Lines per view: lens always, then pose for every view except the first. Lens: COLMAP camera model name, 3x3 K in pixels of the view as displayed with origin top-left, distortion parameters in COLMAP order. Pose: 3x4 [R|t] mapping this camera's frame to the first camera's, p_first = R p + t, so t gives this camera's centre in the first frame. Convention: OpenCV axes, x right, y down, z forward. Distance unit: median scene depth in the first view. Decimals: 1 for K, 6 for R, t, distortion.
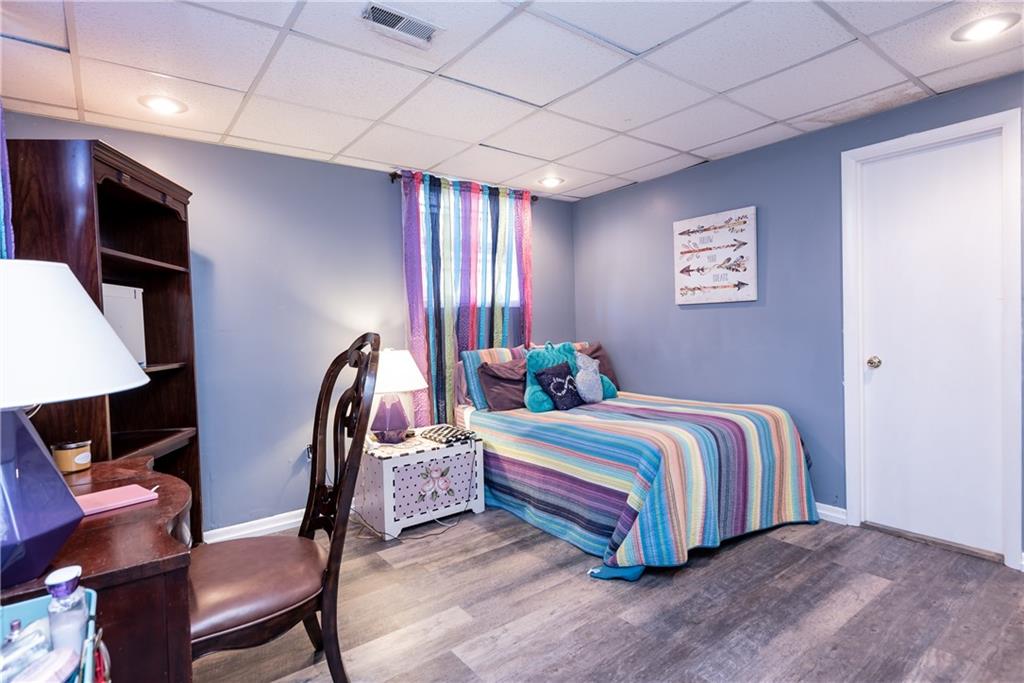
lens RADIAL K [[532.9, 0, 516.3], [0, 532.9, 341.0], [0, 0, 1]] dist [-0.000723, -0.000234]
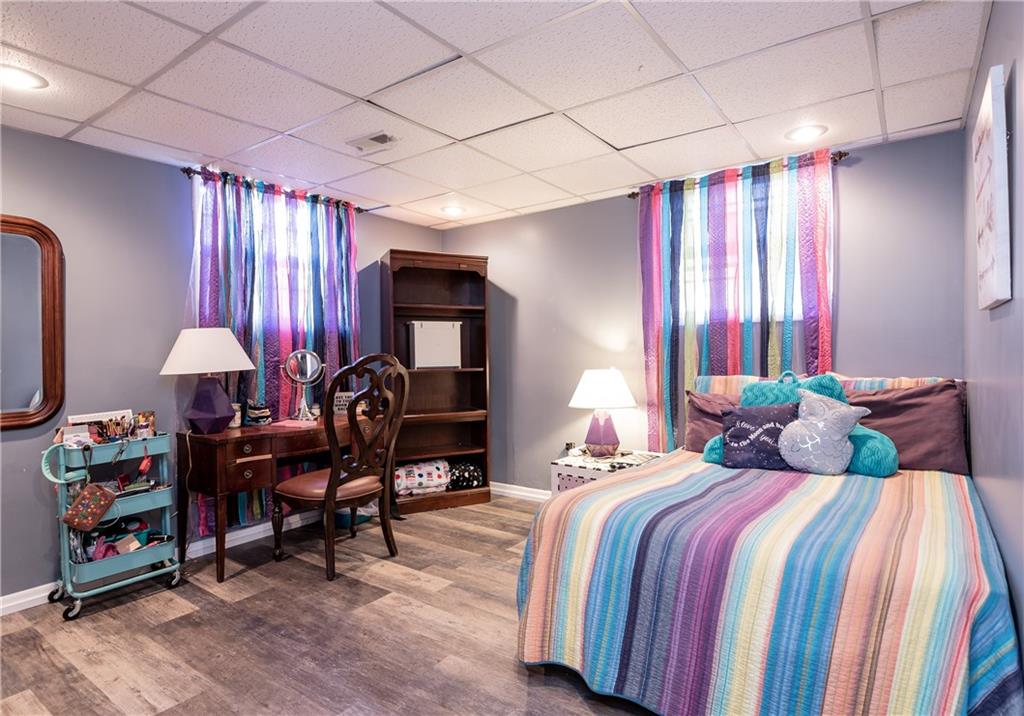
lens RADIAL K [[542.3, 0, 516.5], [0, 542.3, 359.4], [0, 0, 1]] dist [0.002011, -0.000207]
pose [[0.272823, 0.043663, -0.961073, 0.680204], [-0.020738, 0.999004, 0.039499, -0.037322], [0.961841, 0.009154, 0.273457, 0.497112]]
